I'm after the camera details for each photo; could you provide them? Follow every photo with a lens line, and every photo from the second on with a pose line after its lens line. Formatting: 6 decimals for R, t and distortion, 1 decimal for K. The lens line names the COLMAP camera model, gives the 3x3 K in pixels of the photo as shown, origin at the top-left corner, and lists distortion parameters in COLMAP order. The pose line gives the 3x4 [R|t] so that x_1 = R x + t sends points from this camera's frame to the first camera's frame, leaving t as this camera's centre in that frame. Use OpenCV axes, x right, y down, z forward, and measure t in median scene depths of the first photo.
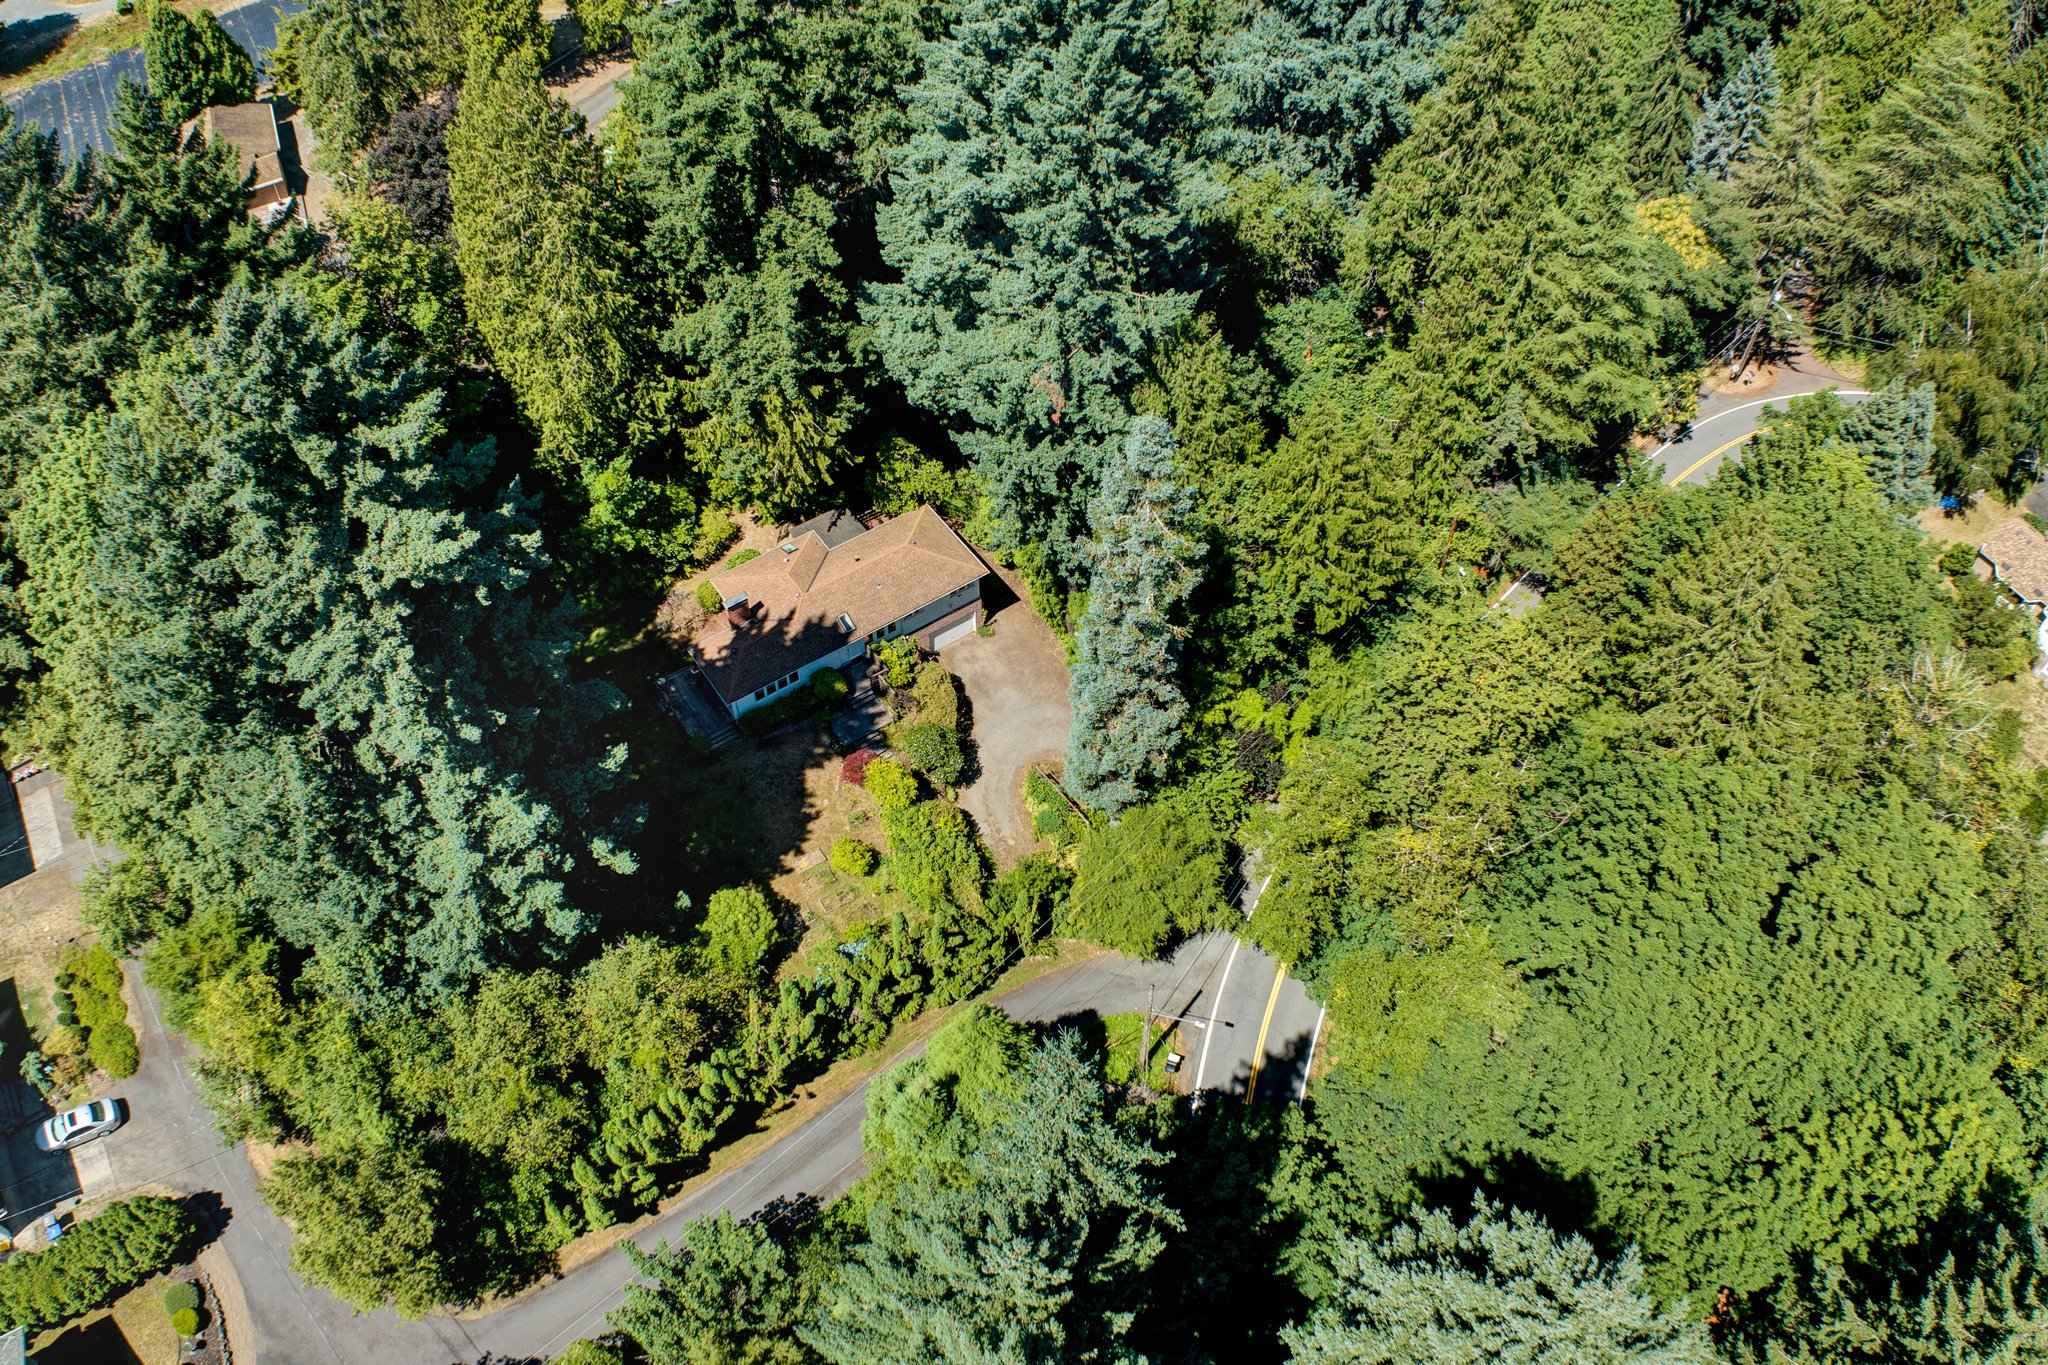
lens RADIAL K [[1516.0, 0, 1018.9], [0, 1516.0, 677.7], [0, 0, 1]] dist [-0.186114, 0.018148]
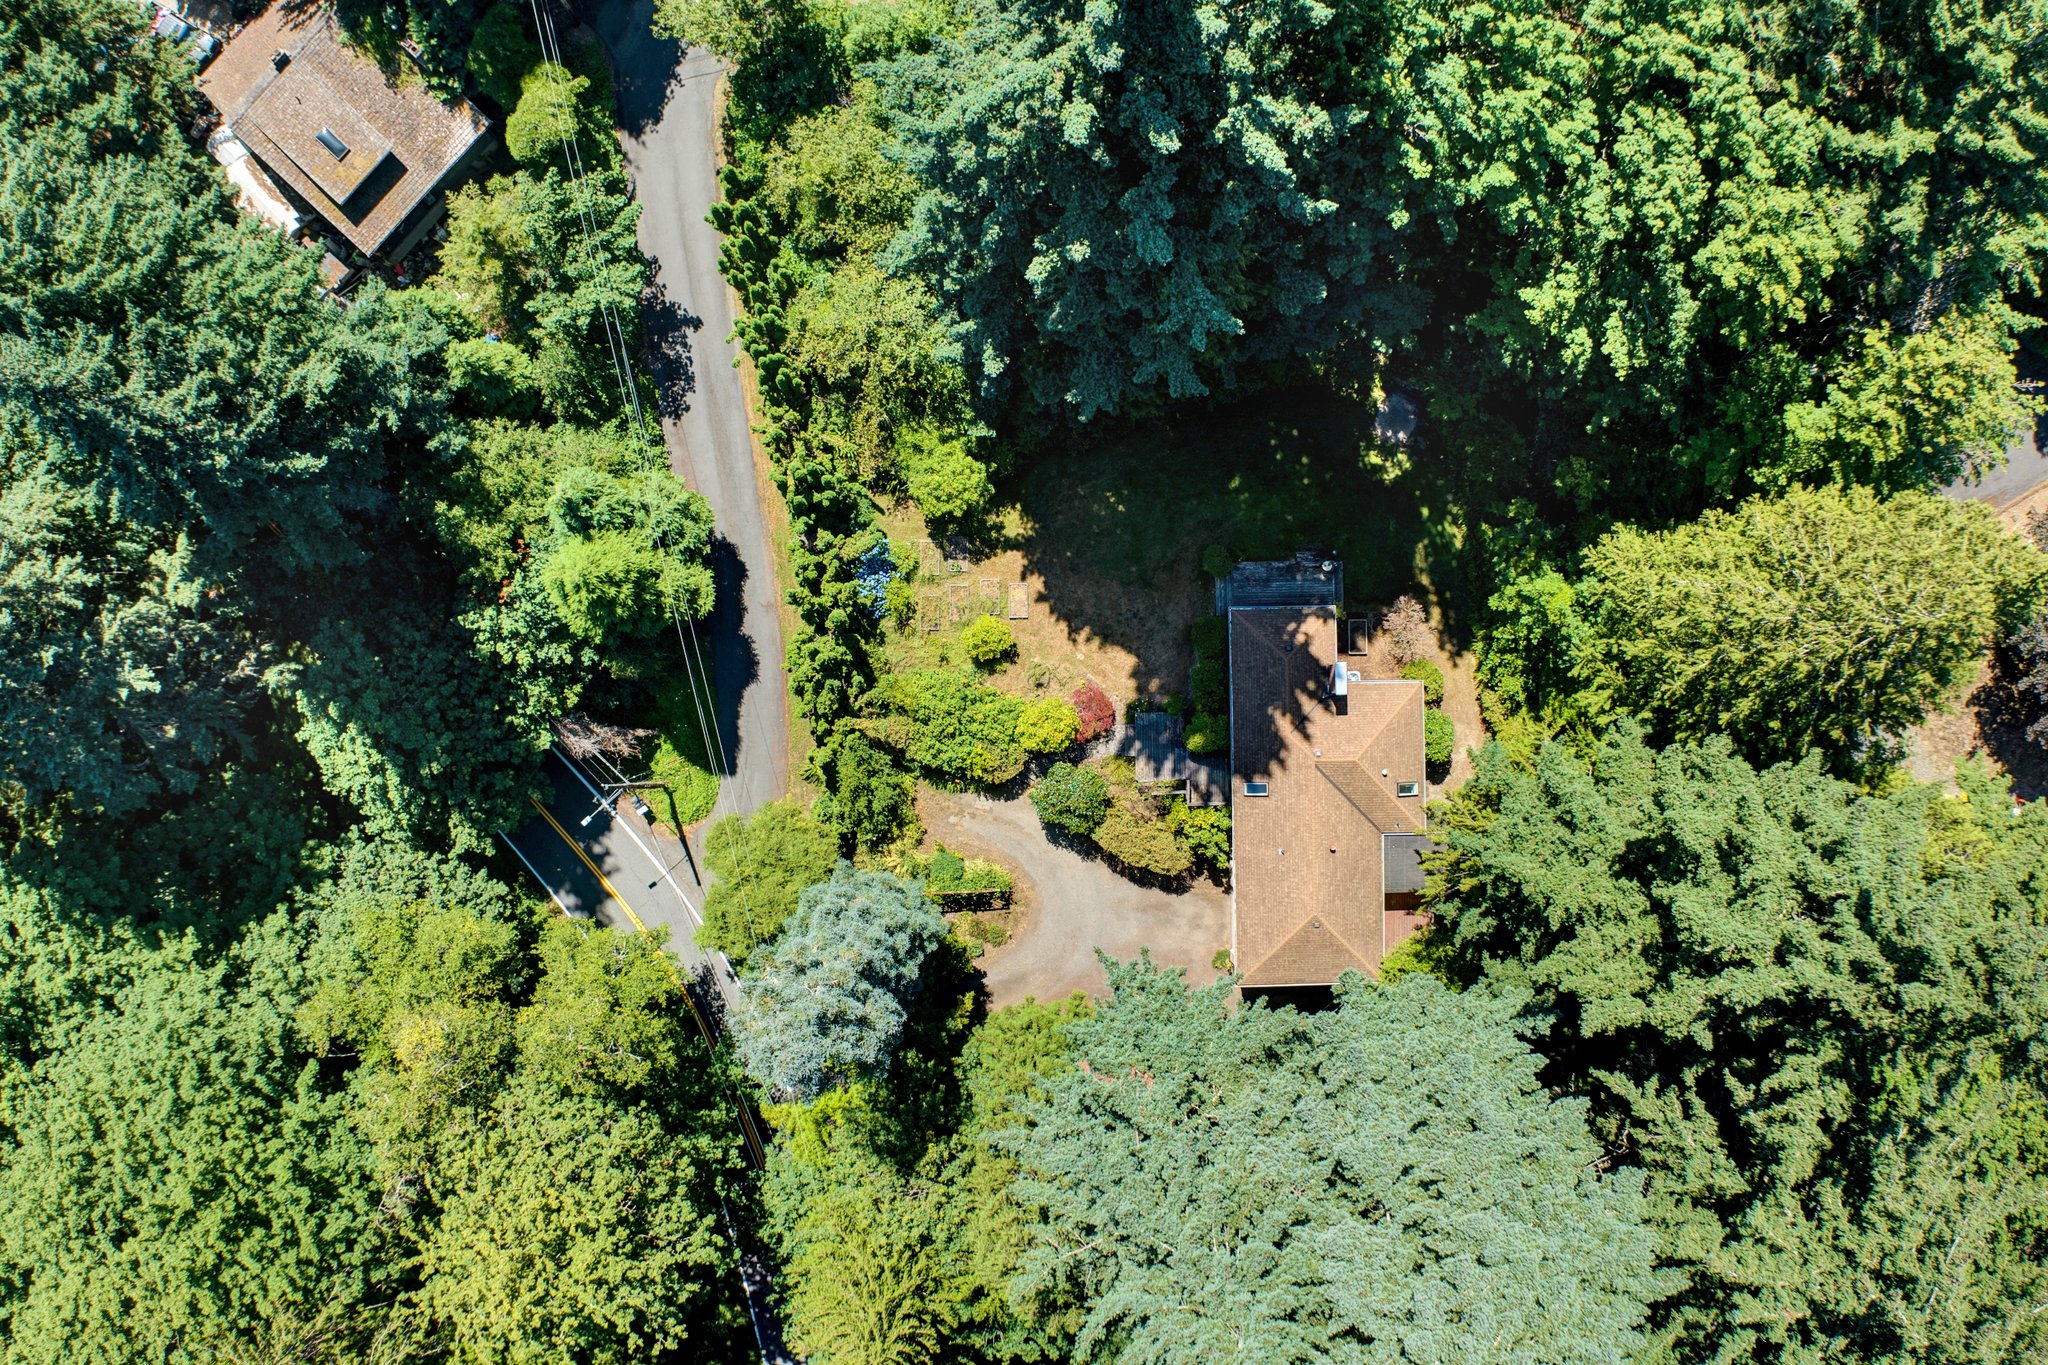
lens RADIAL K [[1516.0, 0, 1018.9], [0, 1516.0, 677.7], [0, 0, 1]] dist [-0.186114, 0.018148]
pose [[-0.553691, 0.832716, -0.003351, -0.106186], [-0.640324, -0.423186, 0.641013, -0.513609], [0.532364, 0.357069, 0.767522, 0.350203]]
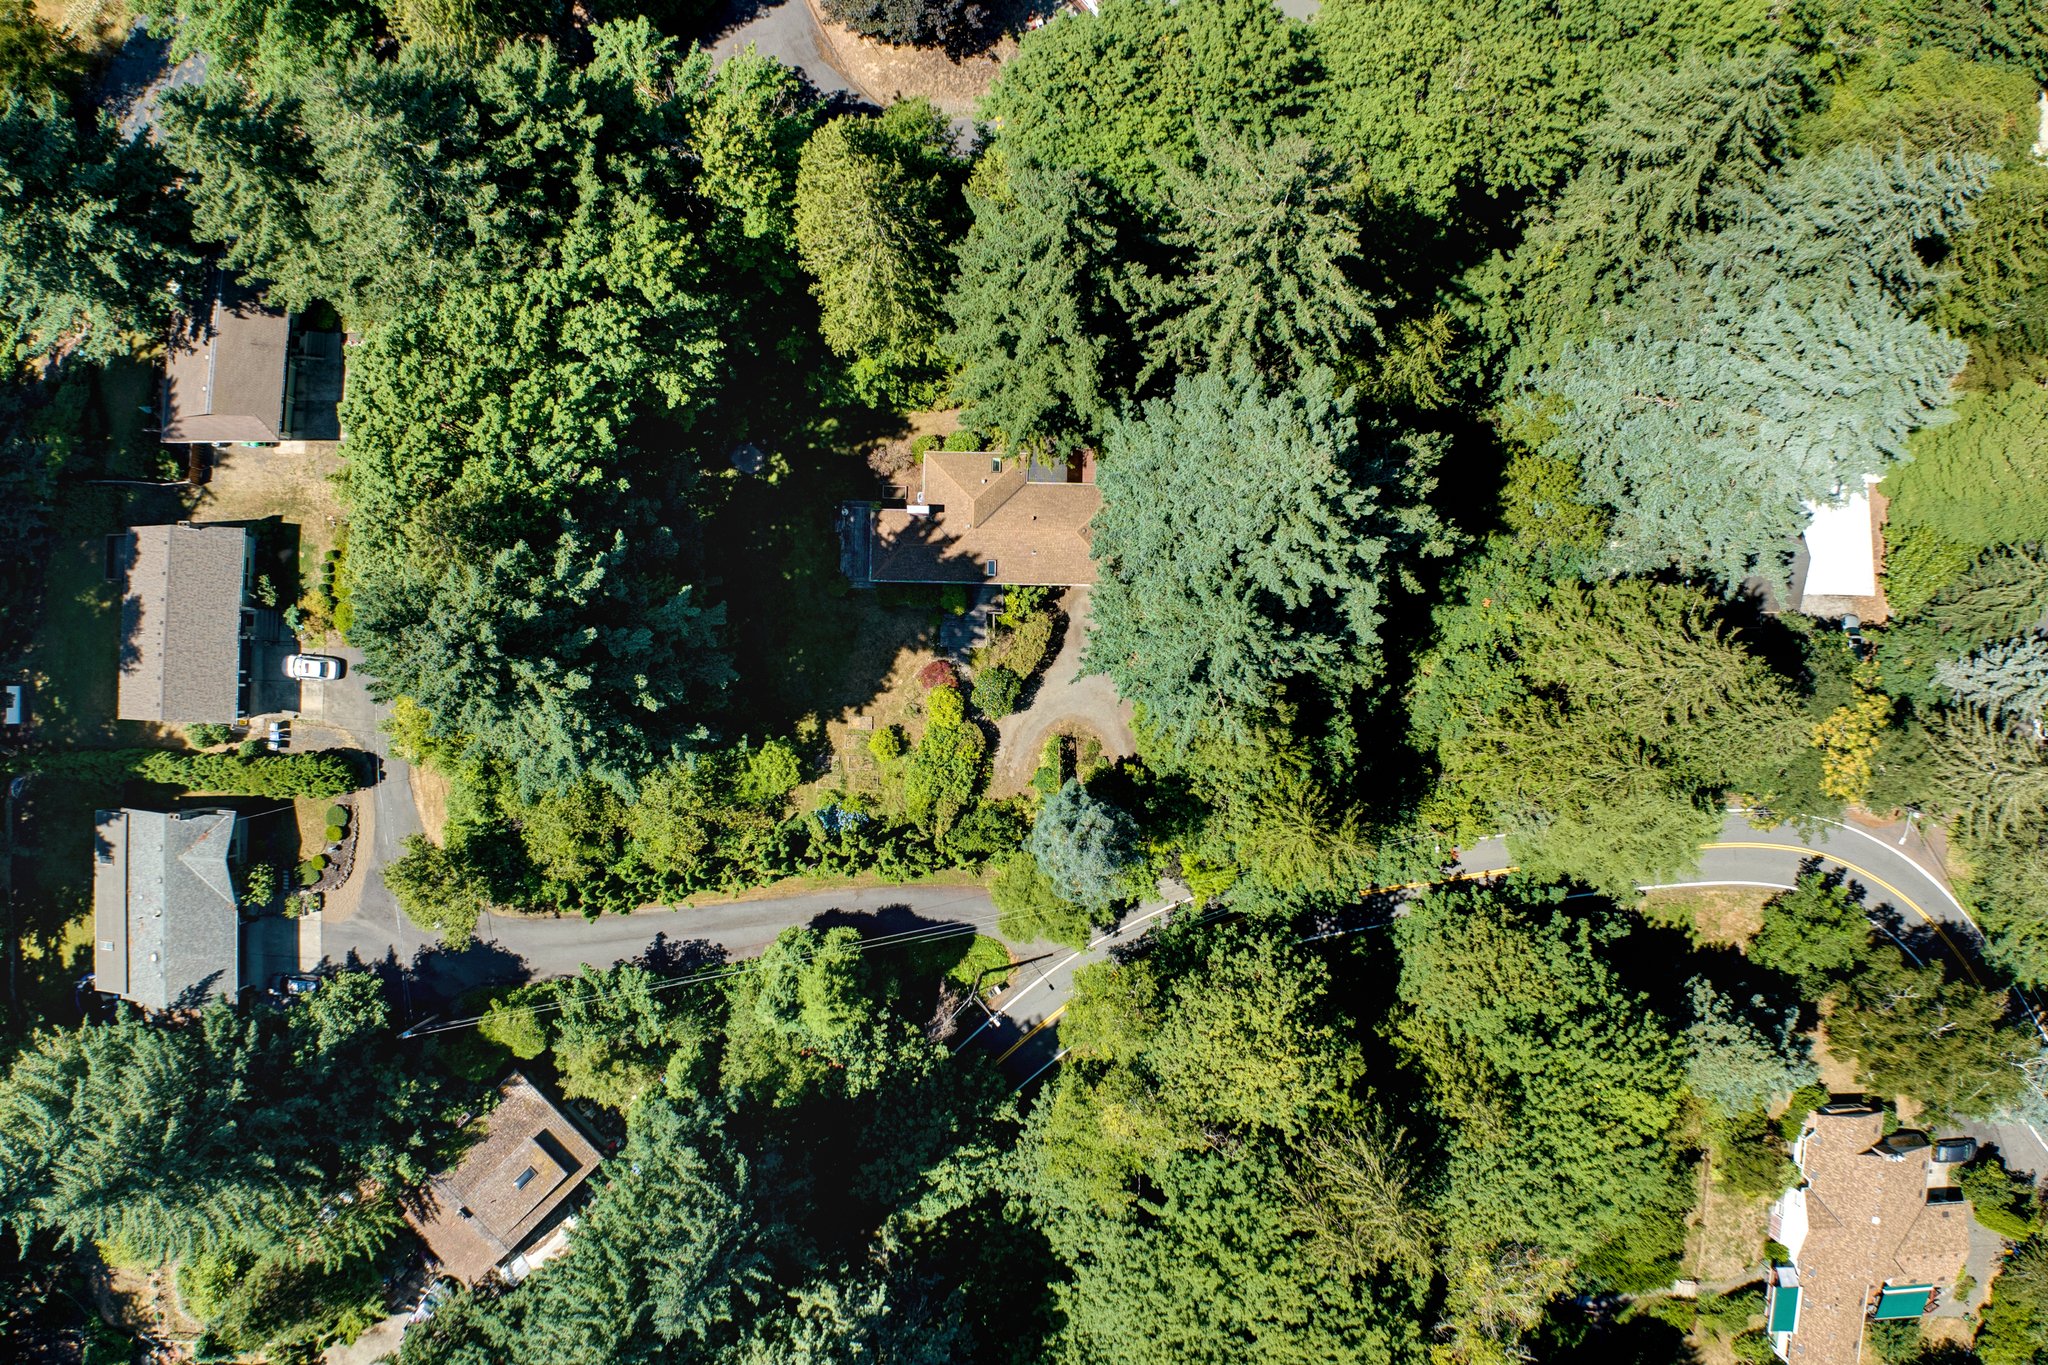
lens RADIAL K [[1508.5, 0, 1019.6], [0, 1508.5, 677.9], [0, 0, 1]] dist [-0.186255, 0.008925]
pose [[0.810172, 0.586093, -0.010743, -0.038672], [-0.456631, 0.642494, 0.615378, -0.837172], [0.367571, -0.493656, 0.788159, 0.037542]]
